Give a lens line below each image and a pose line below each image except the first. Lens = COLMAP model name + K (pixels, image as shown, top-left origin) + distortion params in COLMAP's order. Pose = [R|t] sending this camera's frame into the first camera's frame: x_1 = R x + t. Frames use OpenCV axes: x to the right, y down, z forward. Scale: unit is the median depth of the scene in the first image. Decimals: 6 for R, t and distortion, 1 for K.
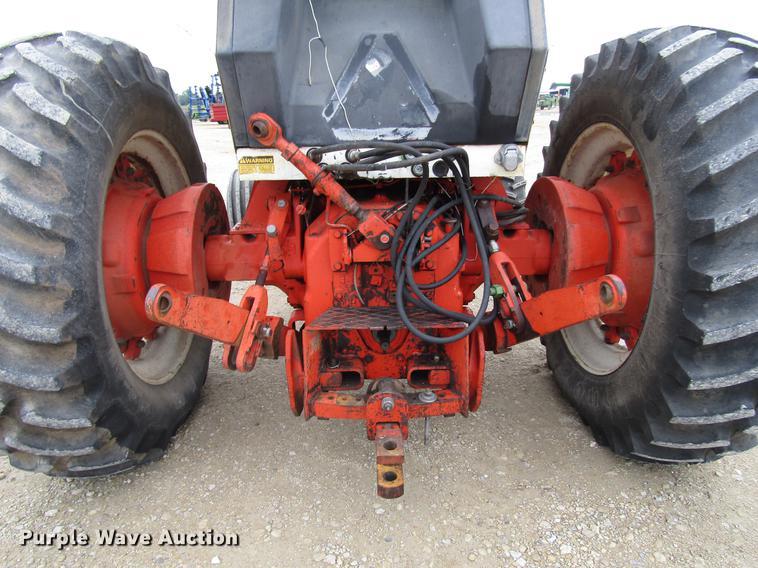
lens RADIAL K [[541.5, 0, 379.0], [0, 541.5, 284.0], [0, 0, 1]] dist [-0.003688, -0.002700]
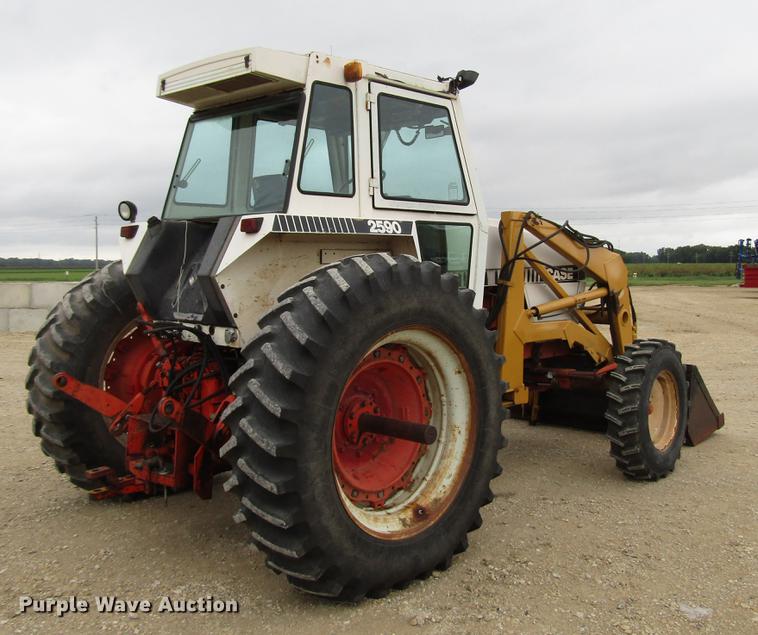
lens RADIAL K [[802.3, 0, 379.6], [0, 802.3, 292.9], [0, 0, 1]] dist [0.014670, 0.004610]
pose [[0.686939, 0.045140, -0.725312, 2.337918], [-0.243930, 0.954486, -0.171621, -0.052468], [0.684554, 0.294818, 0.666685, -0.346994]]
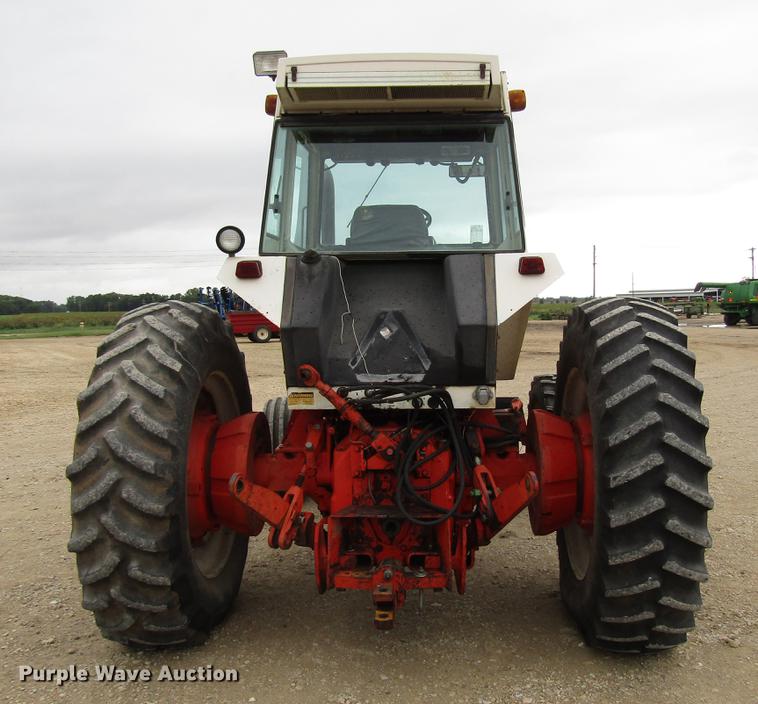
lens RADIAL K [[802.0, 0, 409.3], [0, 802.0, 361.6], [0, 0, 1]] dist [0.007922, 0.016204]
pose [[0.998057, 0.006983, -0.061922, 0.182995], [-0.022407, 0.967450, -0.252069, 0.206742], [0.058146, 0.252967, 0.965726, -1.024269]]
